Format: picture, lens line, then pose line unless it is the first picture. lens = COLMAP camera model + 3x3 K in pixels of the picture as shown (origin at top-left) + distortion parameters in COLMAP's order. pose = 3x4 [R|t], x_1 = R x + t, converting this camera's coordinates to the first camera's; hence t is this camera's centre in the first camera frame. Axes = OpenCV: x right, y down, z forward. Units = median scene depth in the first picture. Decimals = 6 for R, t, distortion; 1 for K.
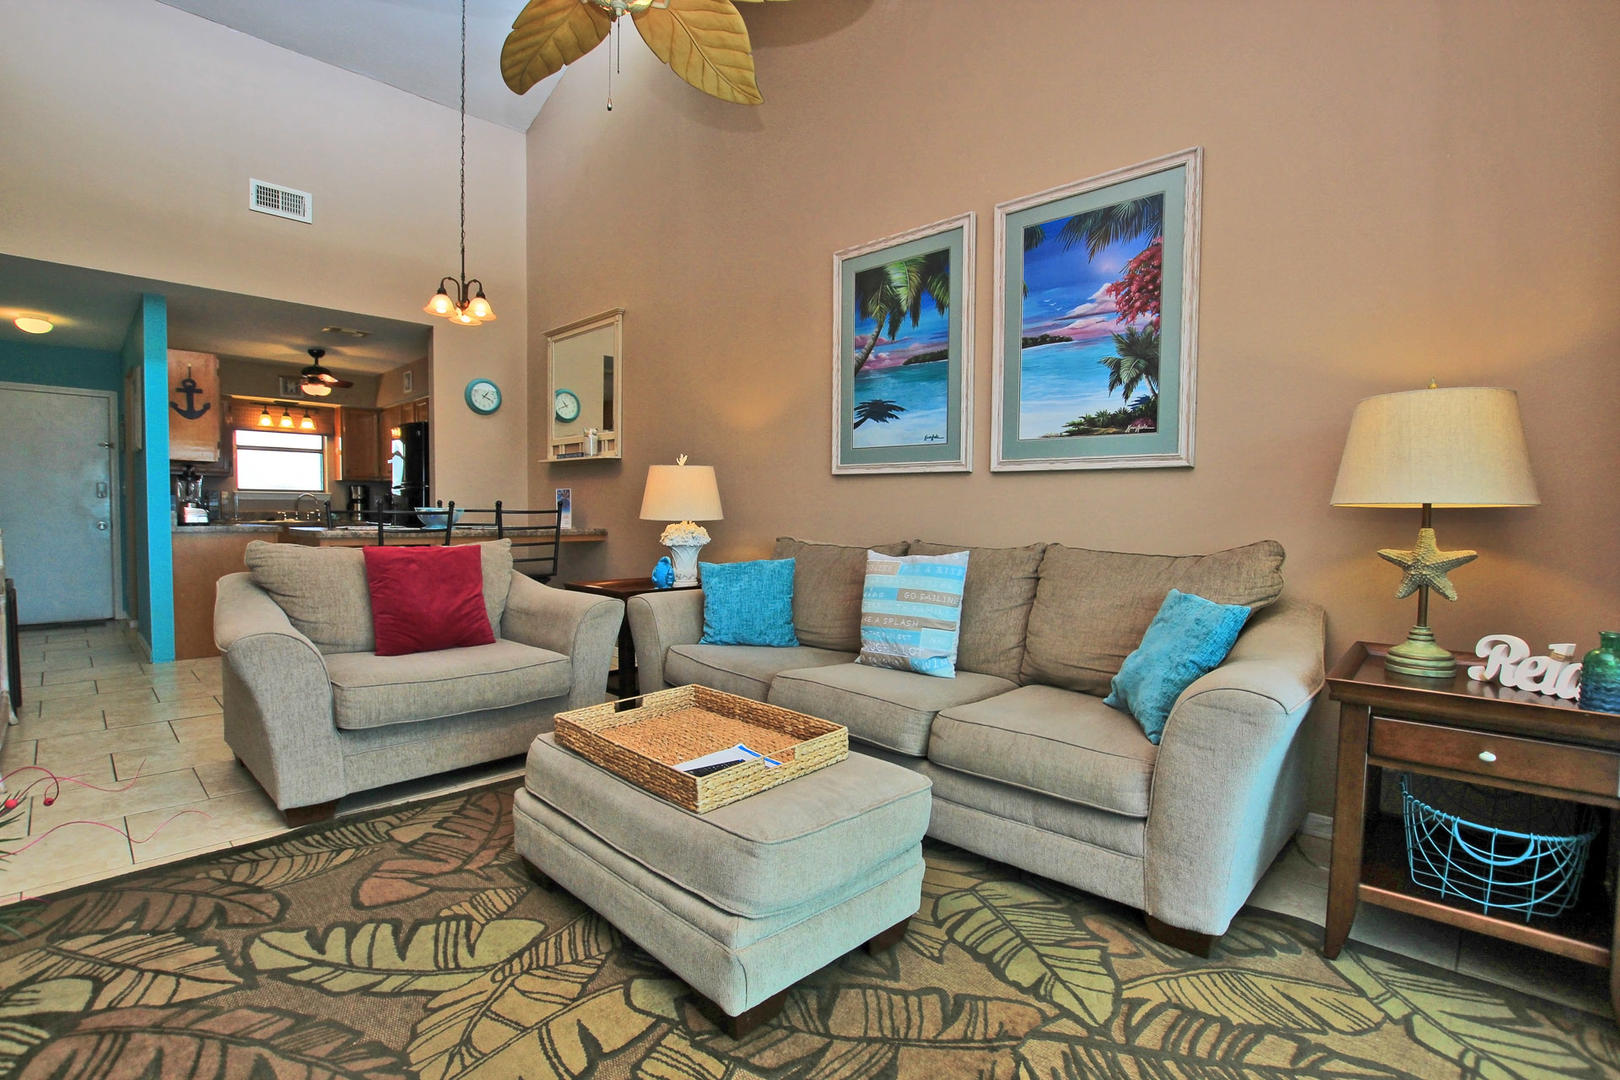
lens RADIAL K [[758.6, 0, 813.2], [0, 758.6, 545.9], [0, 0, 1]] dist [-0.024080, 0.000415]
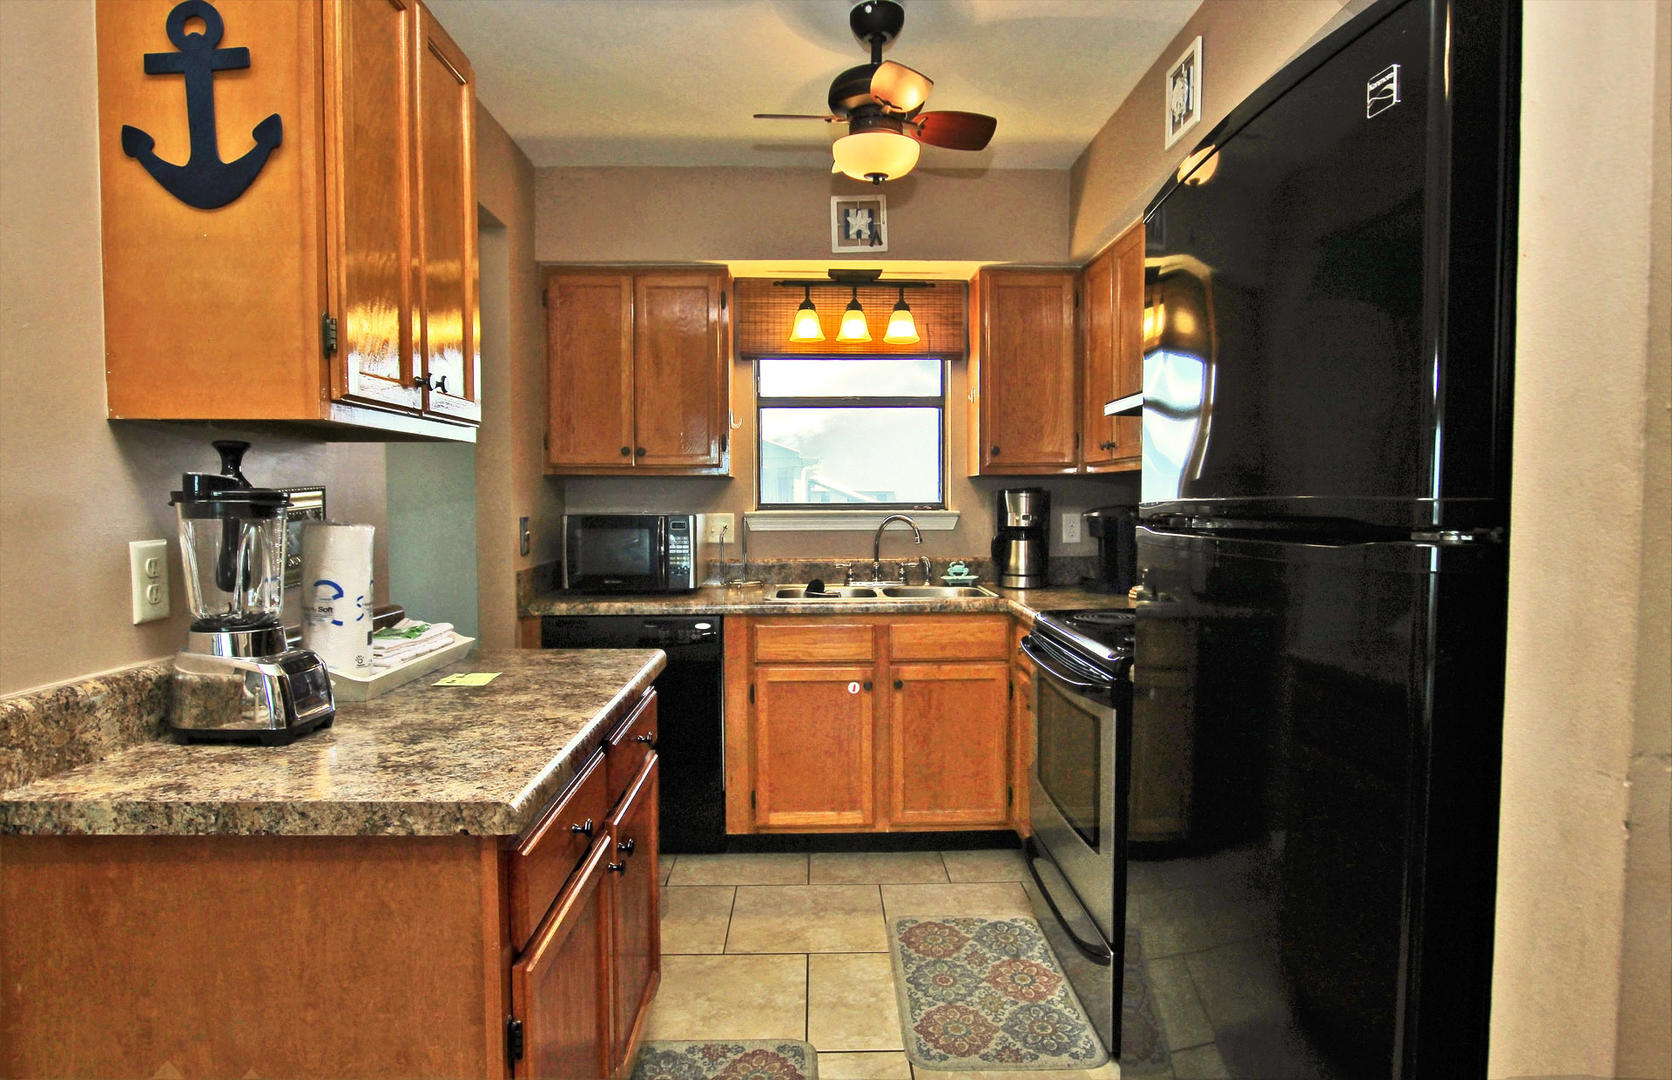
lens RADIAL K [[951.3, 0, 836.0], [0, 951.3, 540.0], [0, 0, 1]] dist [-0.000573, -0.000133]
pose [[0.714524, 0.020531, -0.699310, -0.373704], [-0.023343, 0.999712, 0.005500, -0.060443], [0.699222, 0.012395, 0.714798, 0.654098]]
